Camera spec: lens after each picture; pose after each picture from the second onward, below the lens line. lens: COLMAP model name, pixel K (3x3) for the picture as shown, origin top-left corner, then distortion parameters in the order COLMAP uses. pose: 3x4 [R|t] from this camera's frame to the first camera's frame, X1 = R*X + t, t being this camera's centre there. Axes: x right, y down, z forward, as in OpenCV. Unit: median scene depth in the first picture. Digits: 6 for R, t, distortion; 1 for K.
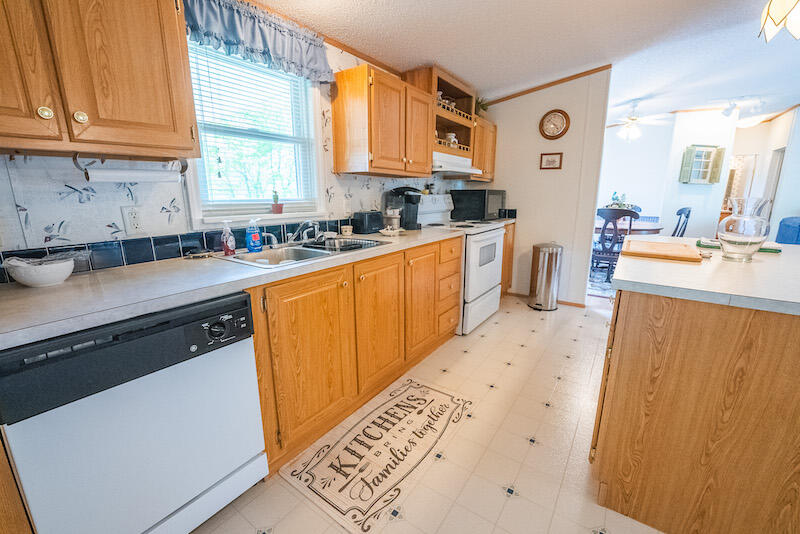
lens RADIAL K [[325.7, 0, 400.0], [0, 325.7, 267.0], [0, 0, 1]] dist [-0.029420, 0.004244]
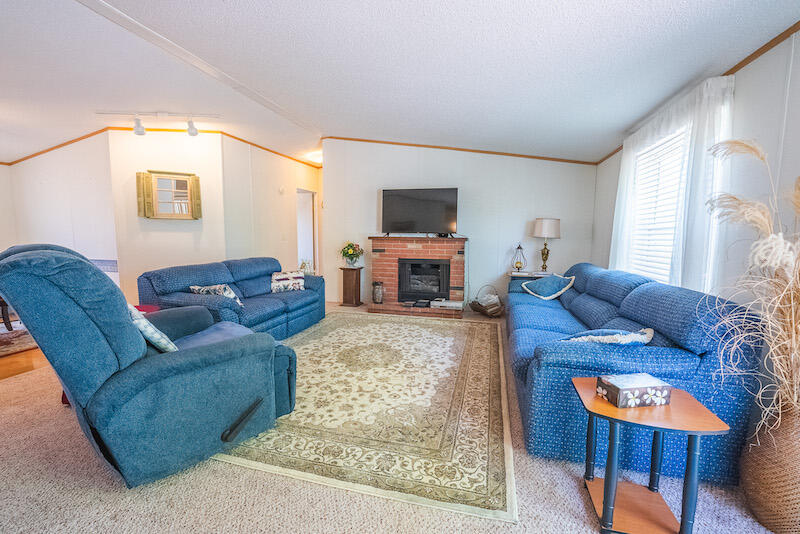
lens RADIAL K [[325.7, 0, 400.0], [0, 325.7, 267.0], [0, 0, 1]] dist [-0.029420, 0.004244]
pose [[0.936643, -0.030656, 0.348940, 2.062865], [0.071961, 0.991756, -0.106030, -0.016178], [-0.342813, 0.124422, 0.931127, 0.084466]]
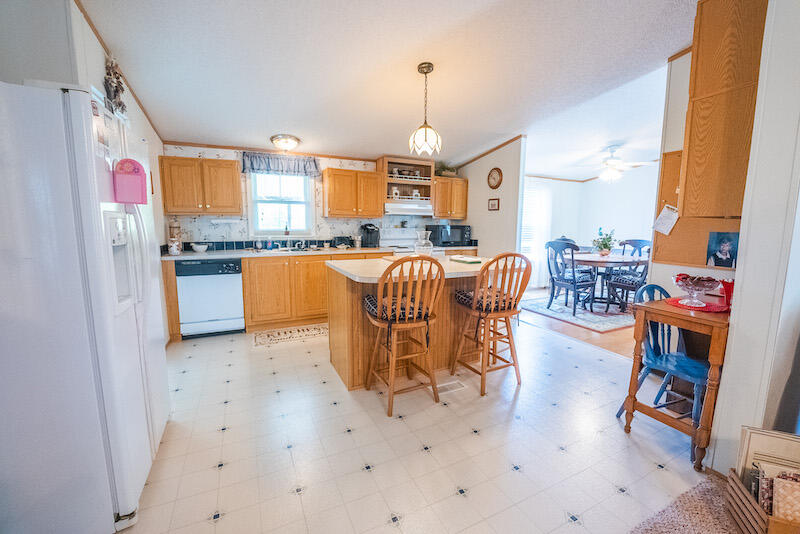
lens RADIAL K [[325.7, 0, 400.0], [0, 325.7, 267.0], [0, 0, 1]] dist [-0.029420, 0.004244]
pose [[0.881772, 0.070606, -0.466361, 0.847511], [-0.113998, 0.991322, -0.065457, 0.068028], [0.457693, 0.110882, 0.882169, -0.373533]]
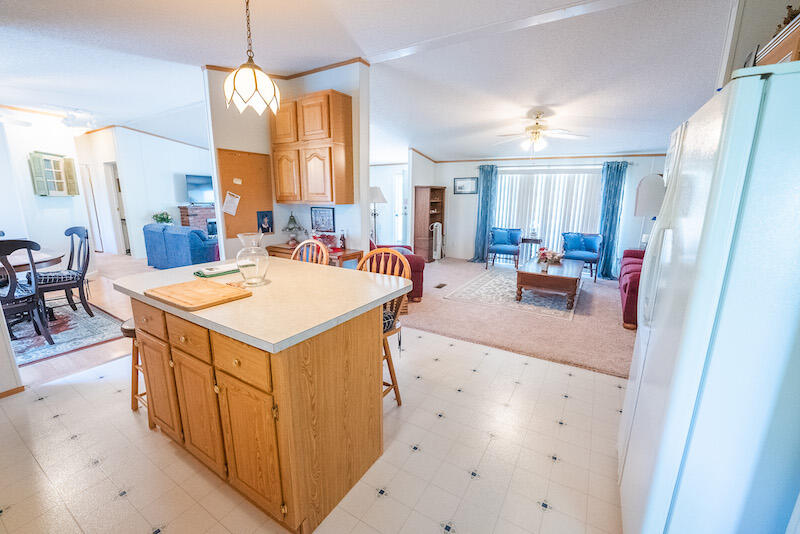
lens RADIAL K [[325.7, 0, 400.0], [0, 325.7, 267.0], [0, 0, 1]] dist [-0.029420, 0.004244]
pose [[-0.079752, -0.213909, 0.973593, -0.095753], [0.211507, 0.950833, 0.226234, -0.117660], [-0.974117, 0.223965, -0.030587, 0.220226]]
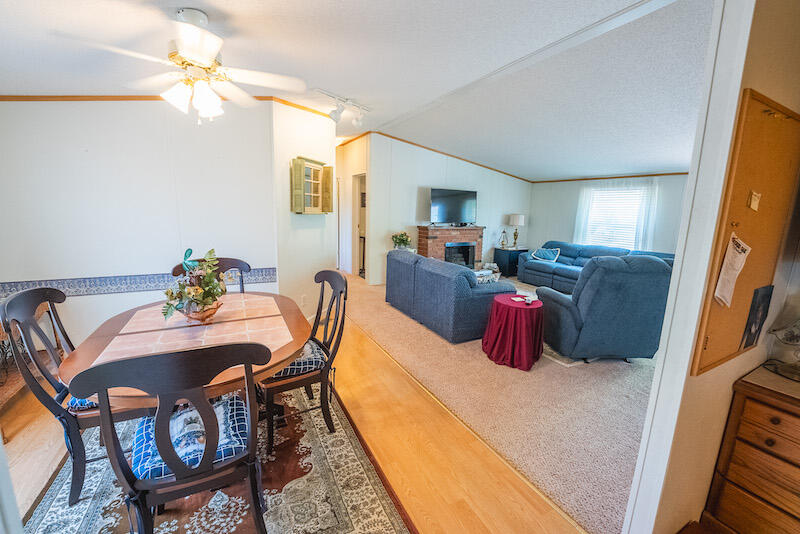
lens RADIAL K [[325.7, 0, 400.0], [0, 325.7, 267.0], [0, 0, 1]] dist [-0.029420, 0.004244]
pose [[0.449839, -0.148593, 0.880662, 0.627867], [0.172730, 0.981920, 0.077448, -0.286971], [-0.876247, 0.117278, 0.467372, 0.861203]]
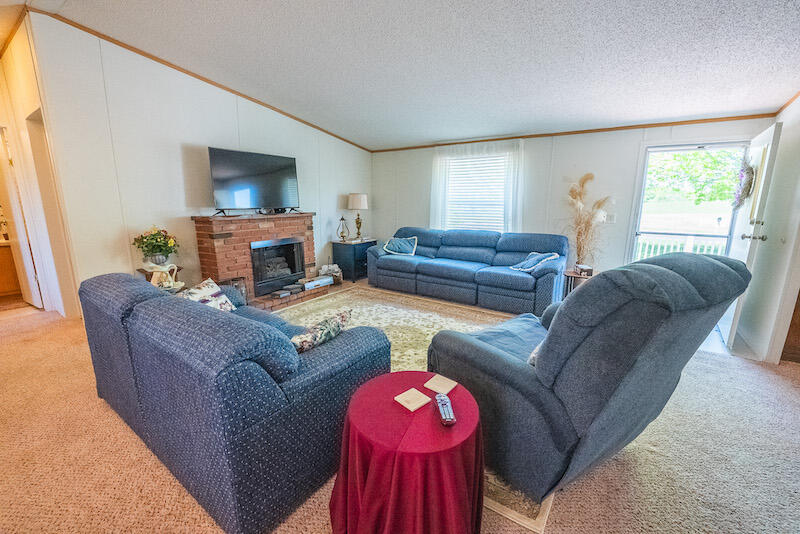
lens RADIAL K [[325.7, 0, 400.0], [0, 325.7, 267.0], [0, 0, 1]] dist [-0.029420, 0.004244]
pose [[-0.026953, -0.203153, 0.978776, 1.383251], [0.218996, 0.954147, 0.204071, -0.264975], [-0.975353, 0.219848, 0.018772, 1.005791]]
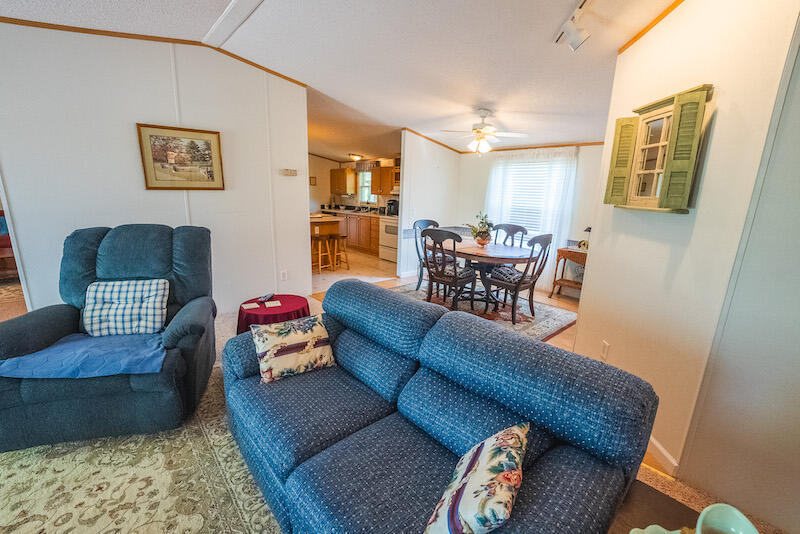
lens RADIAL K [[325.7, 0, 400.0], [0, 325.7, 267.0], [0, 0, 1]] dist [-0.029420, 0.004244]
pose [[-0.210301, 0.213839, -0.953964, 2.356403], [-0.248839, 0.931939, 0.263758, -0.393496], [0.945438, 0.292851, -0.142776, 1.395289]]
